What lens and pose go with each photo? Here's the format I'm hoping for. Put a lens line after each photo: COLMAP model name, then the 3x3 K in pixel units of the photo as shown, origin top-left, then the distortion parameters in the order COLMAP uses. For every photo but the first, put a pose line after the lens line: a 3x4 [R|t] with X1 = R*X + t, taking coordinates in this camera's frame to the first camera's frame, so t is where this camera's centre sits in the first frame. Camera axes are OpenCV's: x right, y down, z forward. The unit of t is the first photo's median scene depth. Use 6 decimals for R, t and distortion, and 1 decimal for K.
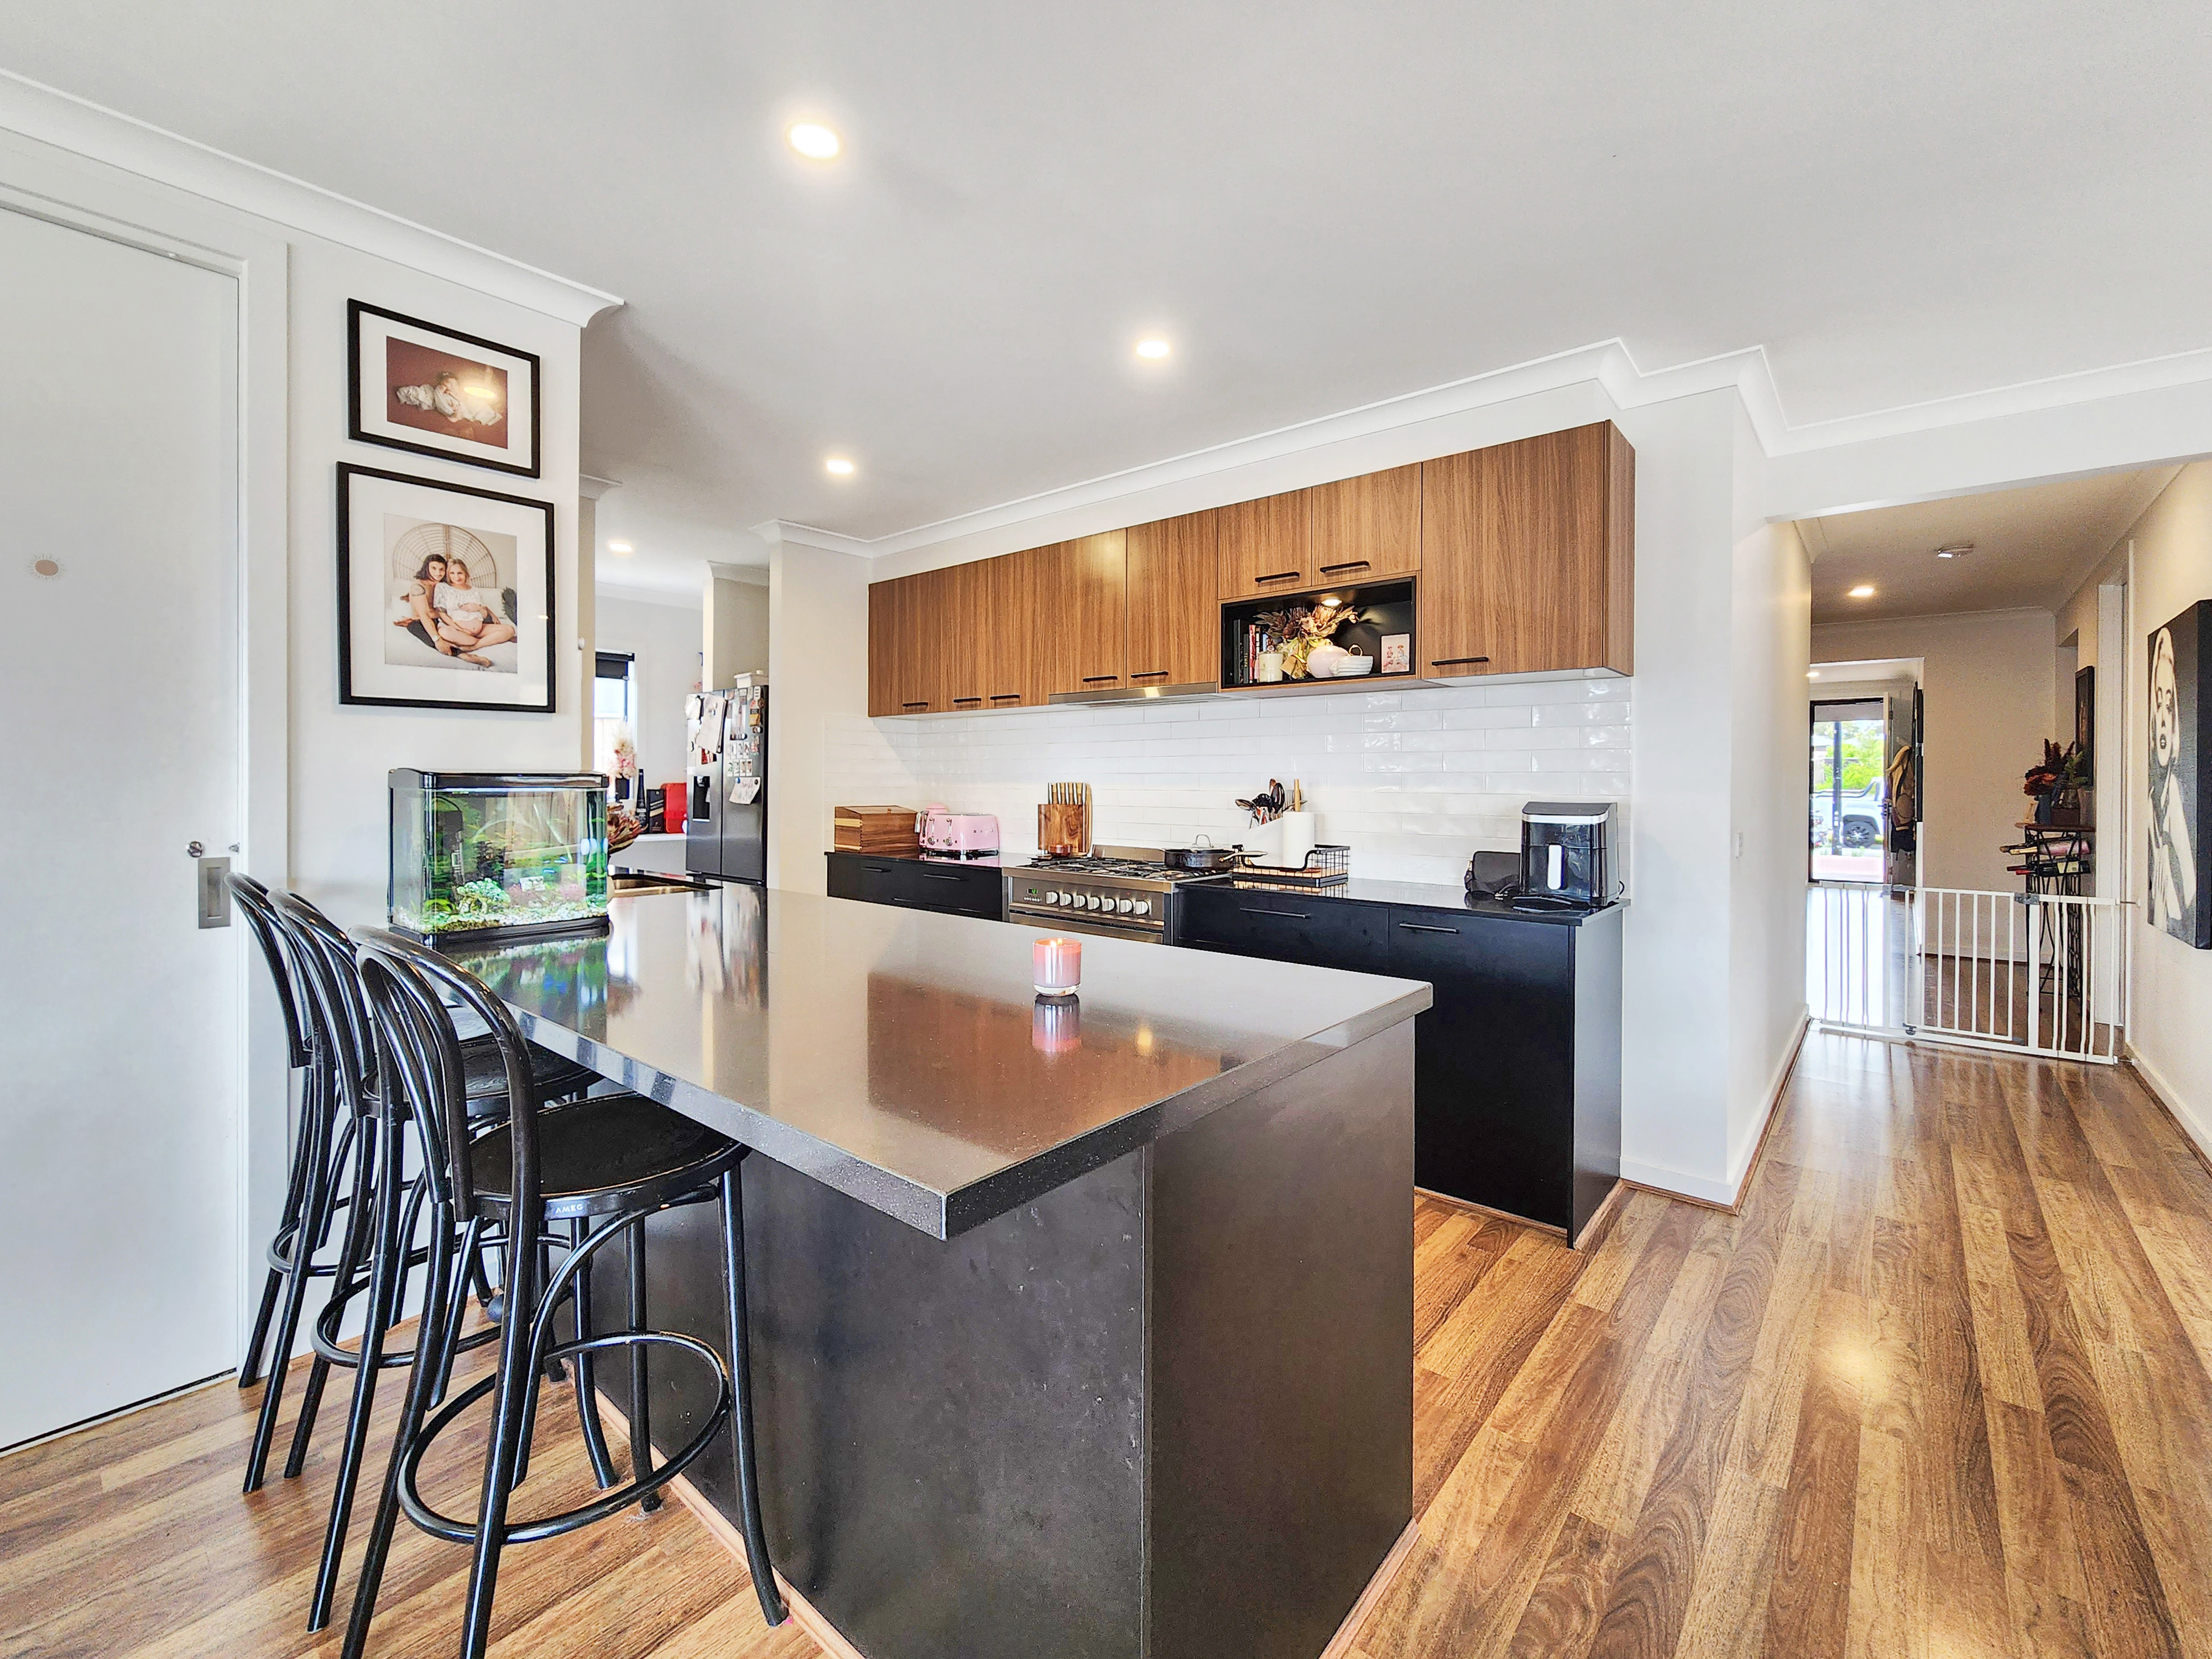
lens RADIAL K [[941.3, 0, 1112.2], [0, 941.3, 776.4], [0, 0, 1]] dist [0.004193, -0.001003]
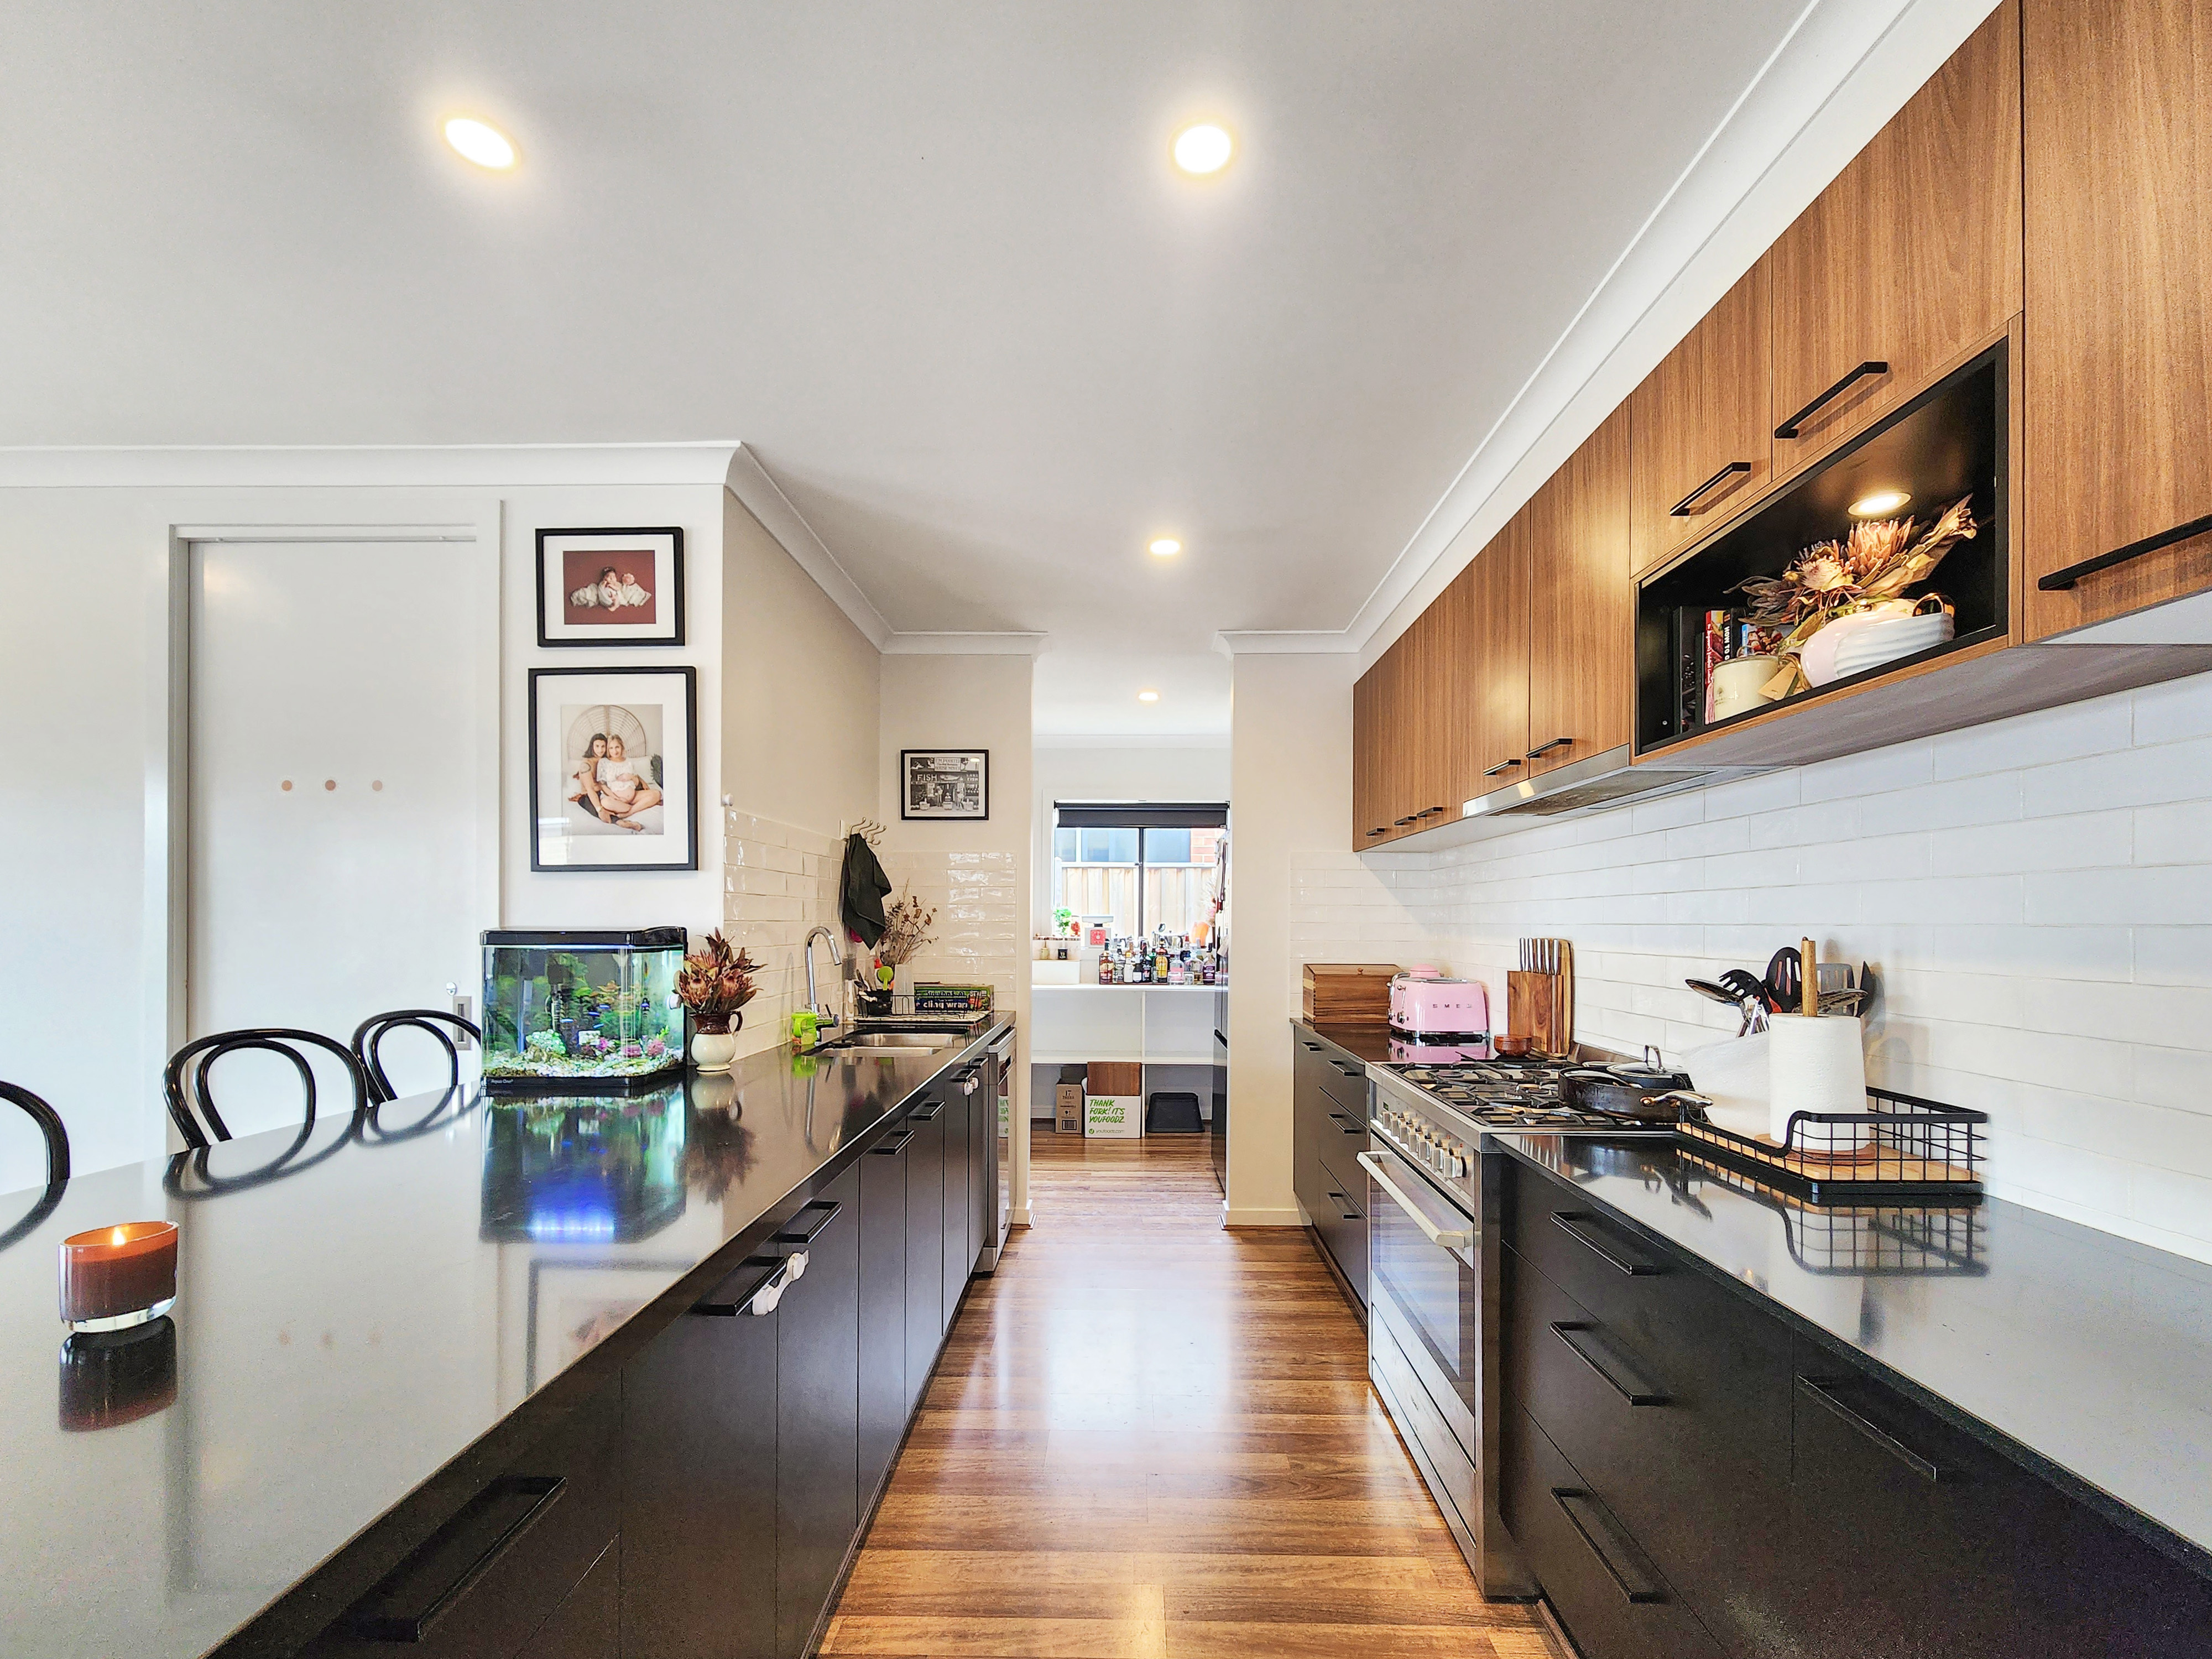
lens RADIAL K [[941.3, 0, 1115.7], [0, 941.3, 918.0], [0, 0, 1]] dist [0.004193, -0.001003]
pose [[0.635669, -0.006142, -0.771937, 0.517472], [0.002897, 0.999980, -0.005572, -0.009131], [0.771956, 0.001306, 0.635674, 0.745299]]
